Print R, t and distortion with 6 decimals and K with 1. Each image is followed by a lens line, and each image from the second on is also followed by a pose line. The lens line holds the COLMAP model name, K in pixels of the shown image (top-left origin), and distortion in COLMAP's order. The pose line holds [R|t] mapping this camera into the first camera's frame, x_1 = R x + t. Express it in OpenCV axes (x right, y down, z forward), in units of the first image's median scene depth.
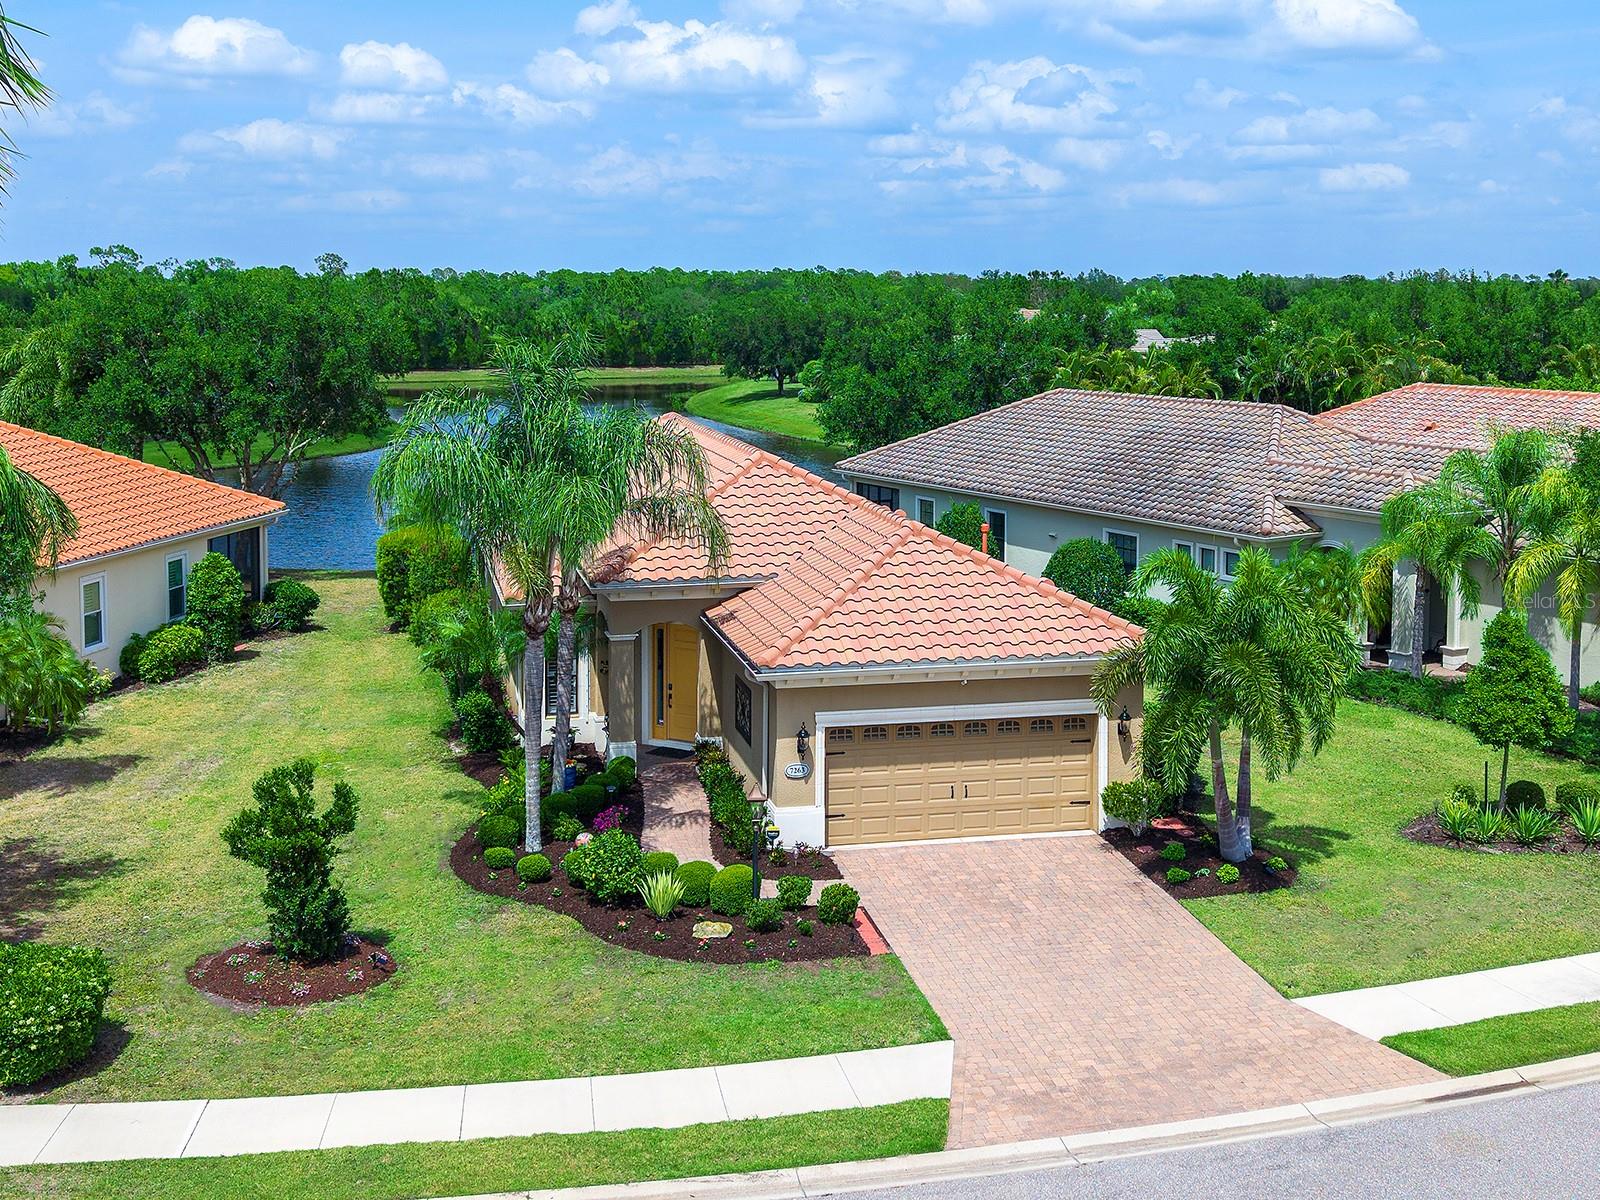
lens RADIAL K [[1841.0, 0, 804.9], [0, 1841.0, 465.4], [0, 0, 1]] dist [0.150955, -0.386594]
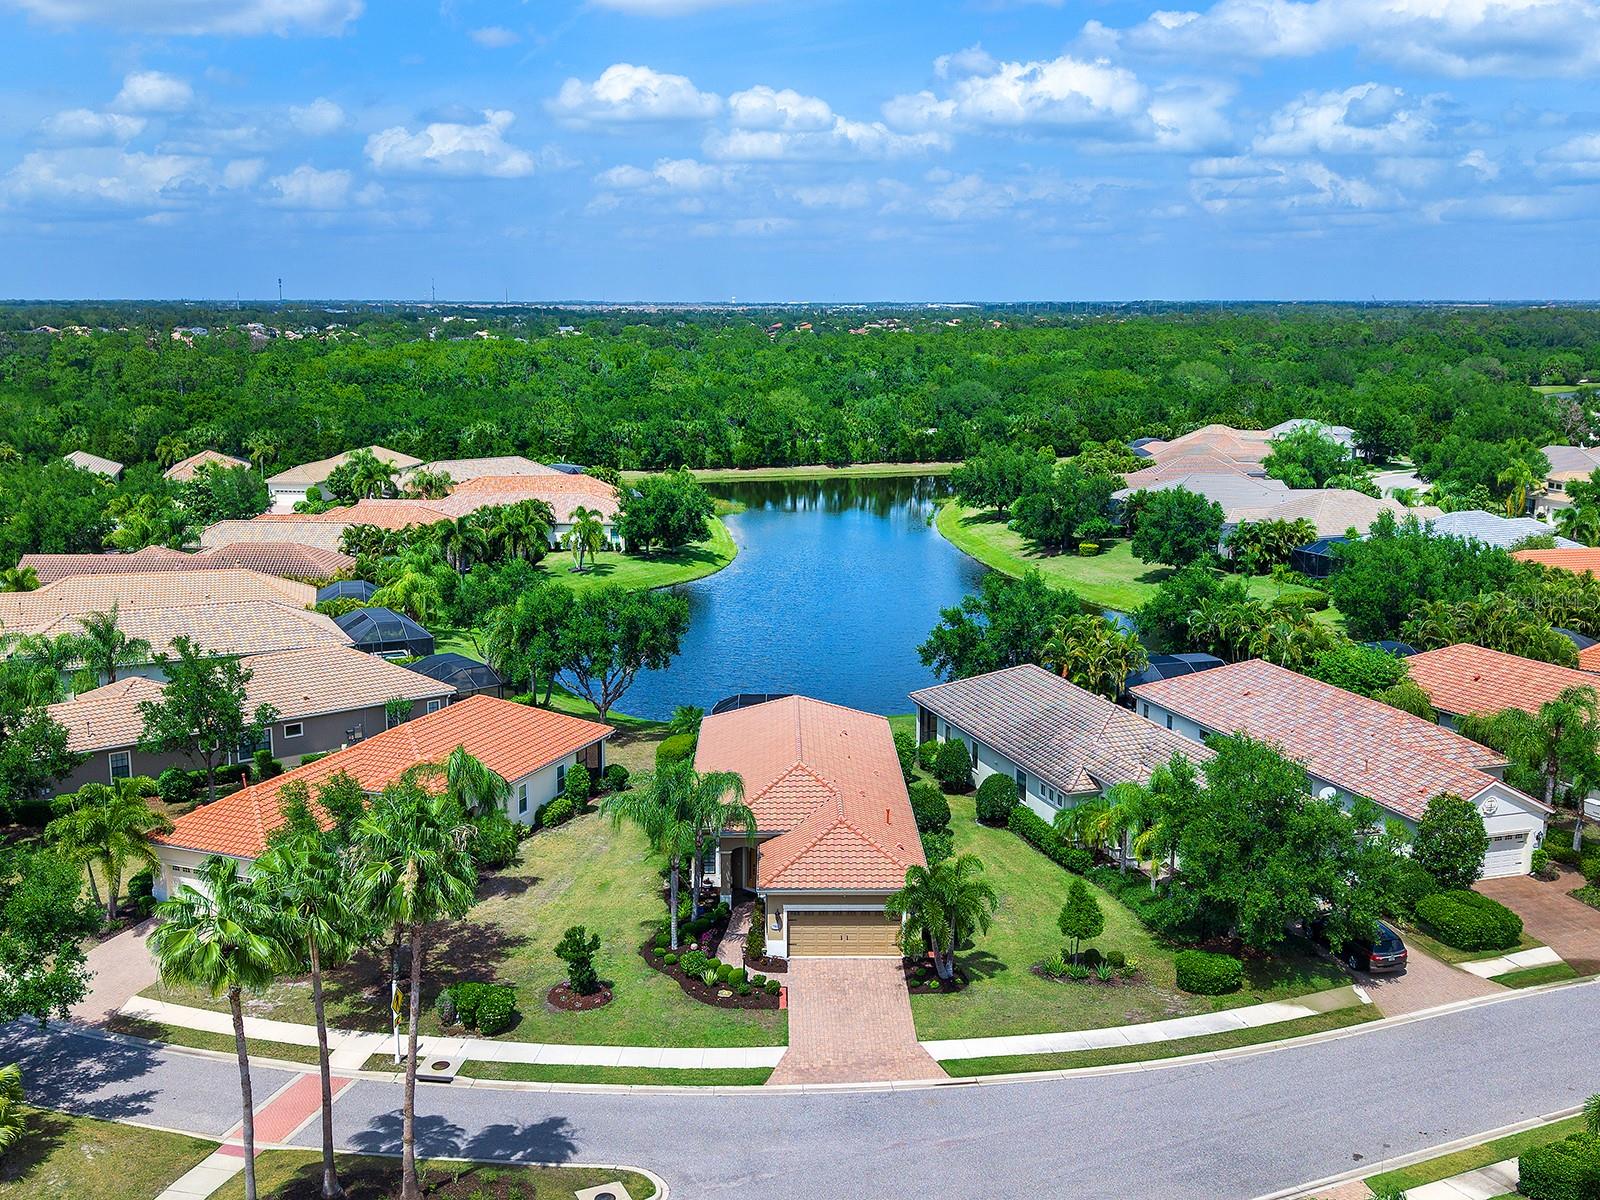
lens RADIAL K [[1496.9, 0, 780.9], [0, 1496.9, 605.9], [0, 0, 1]] dist [0.189030, -0.540195]
pose [[0.976798, 0.038516, -0.210669, 0.422736], [-0.019363, 0.995549, 0.092234, -0.464686], [0.213284, -0.086015, 0.973196, -0.974083]]
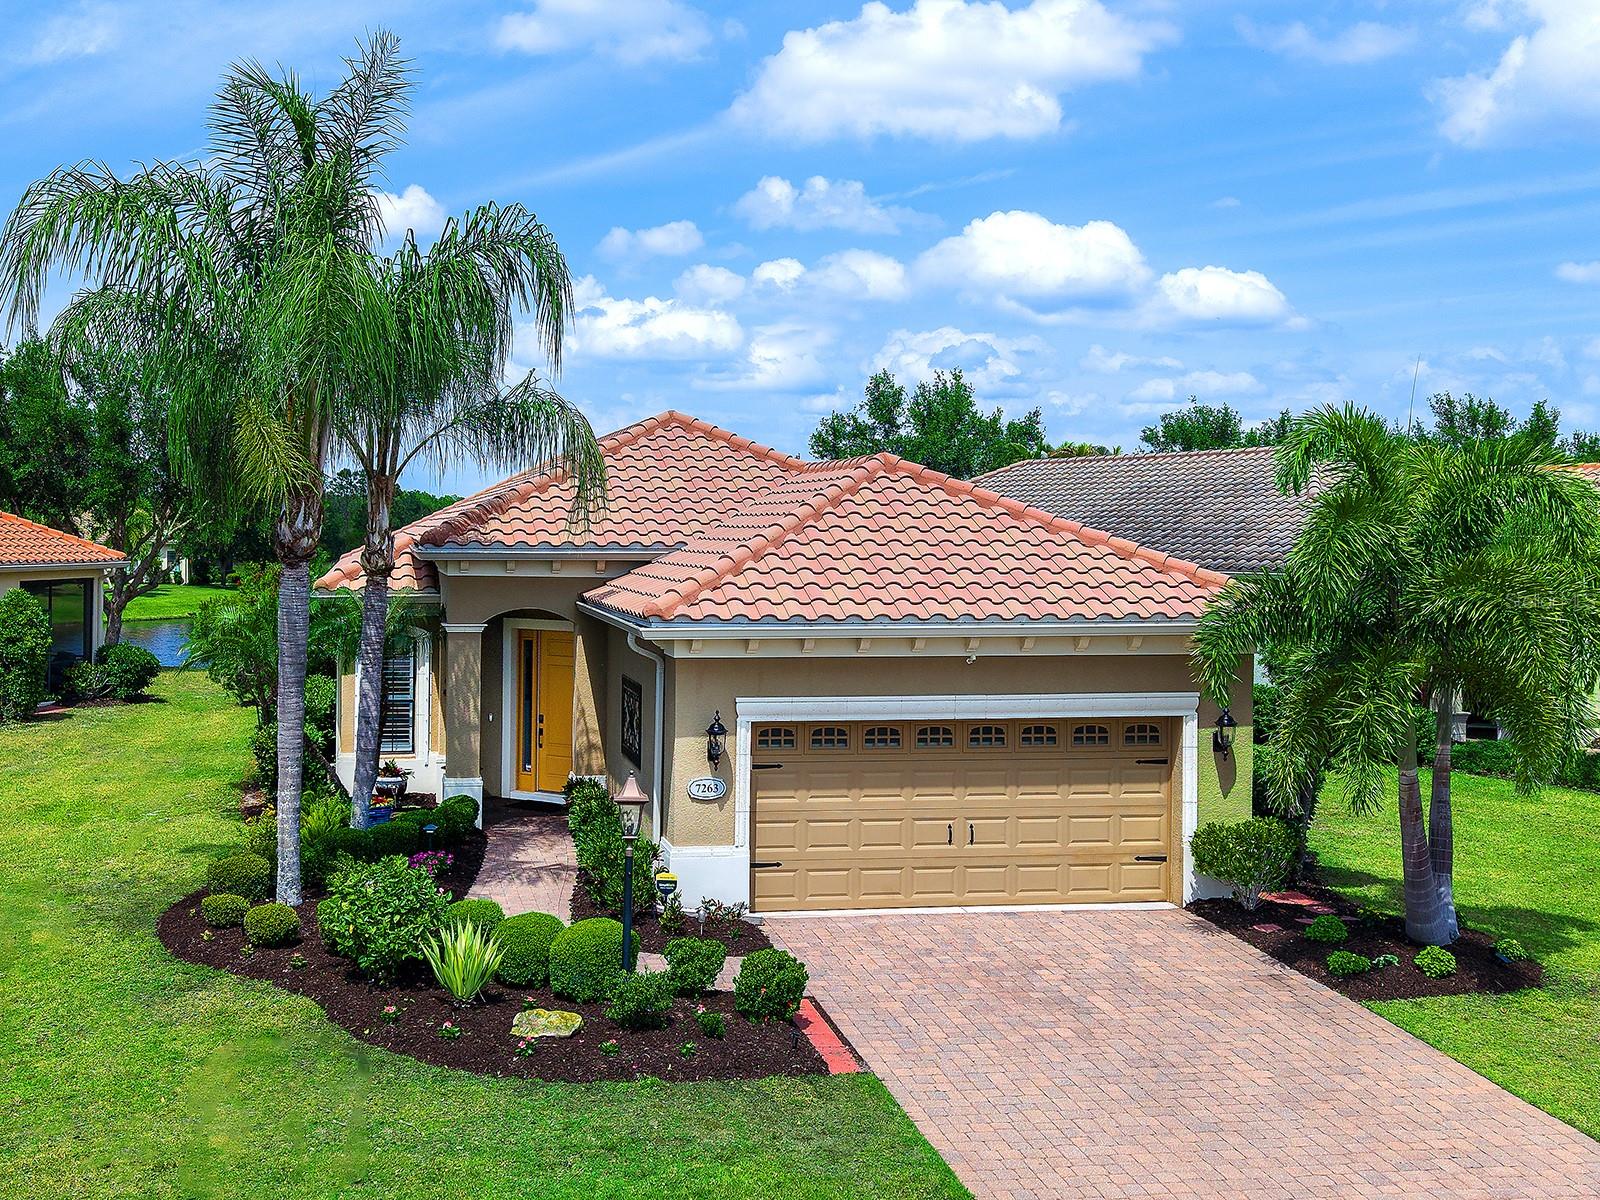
lens RADIAL K [[1637.4, 0, 643.4], [0, 1637.4, 593.0], [0, 0, 1]] dist [0.081538, -0.102234]
pose [[0.998159, 0.009328, -0.059933, 0.007462], [-0.012448, 0.998575, -0.051893, 0.128512], [0.059363, 0.052543, 0.996853, 0.439003]]
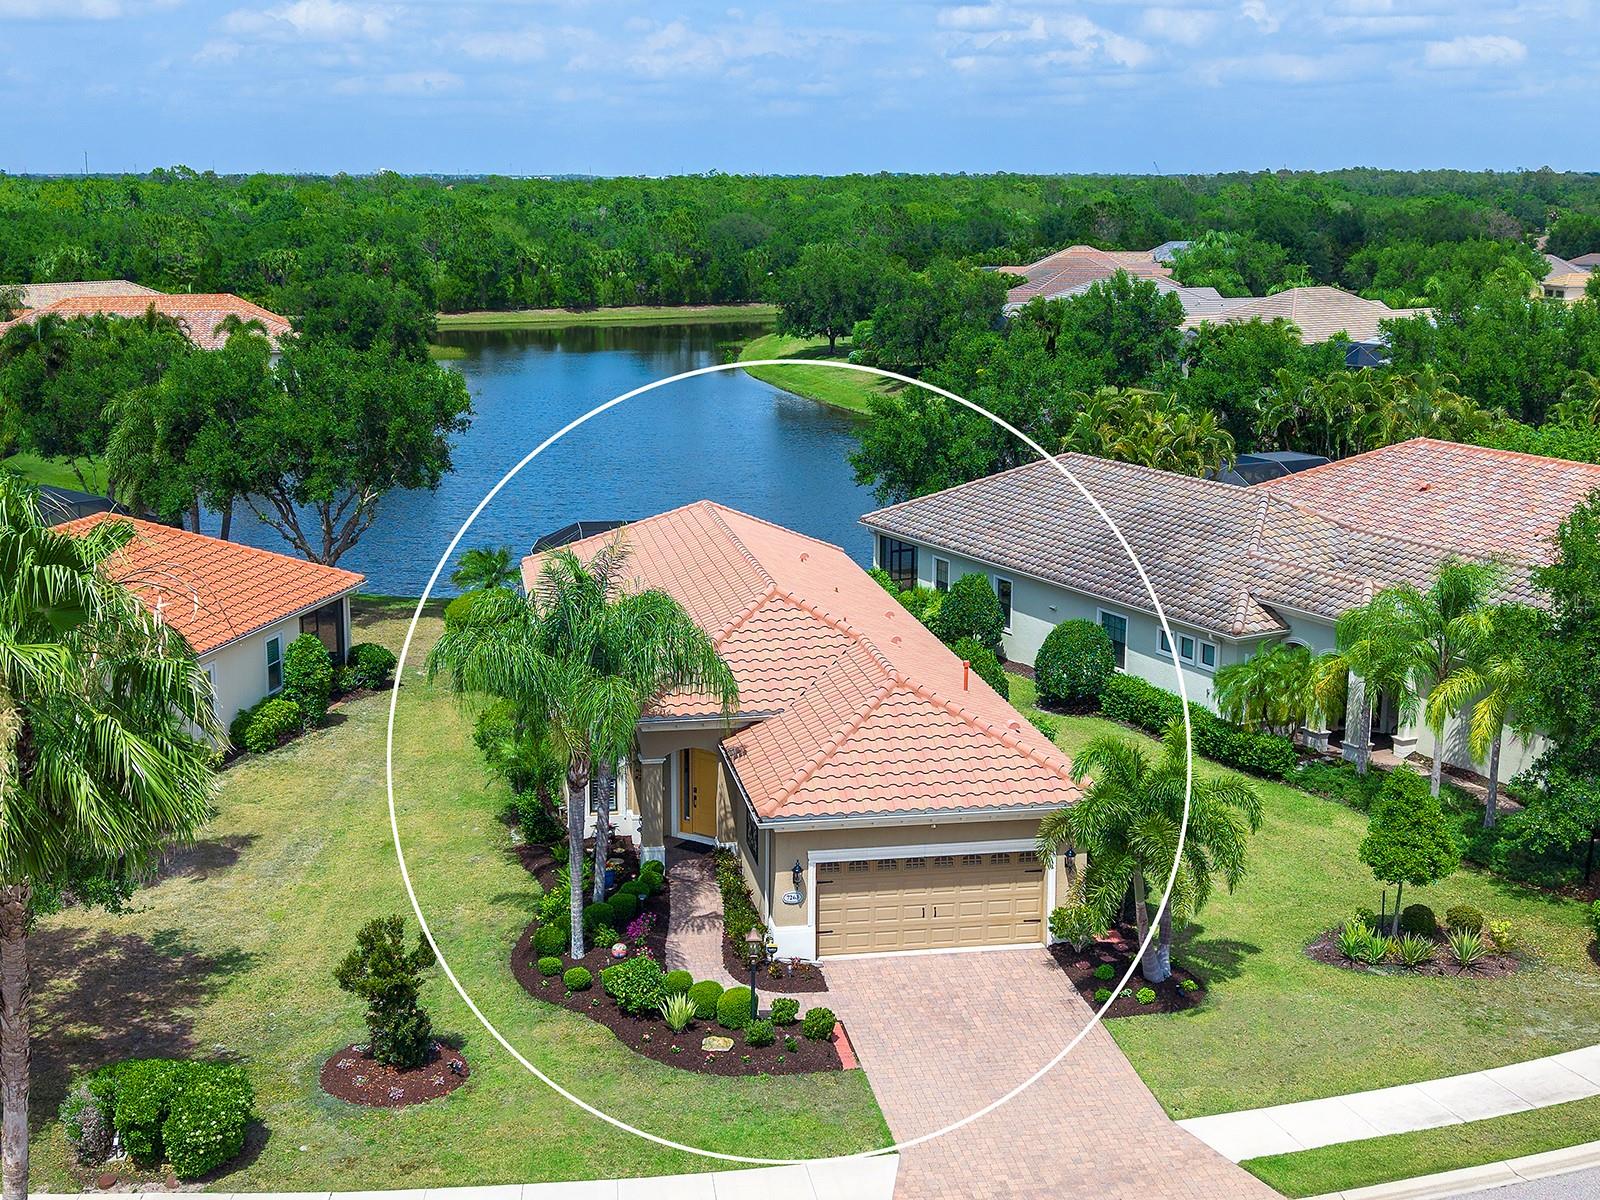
lens RADIAL K [[1861.4, 0, 747.8], [0, 1861.4, 603.4], [0, 0, 1]] dist [0.175344, -0.481904]
pose [[0.997952, 0.010788, -0.063047, 0.041799], [-0.002927, 0.992345, 0.123462, -0.178193], [0.063897, -0.123025, 0.990344, -0.192029]]
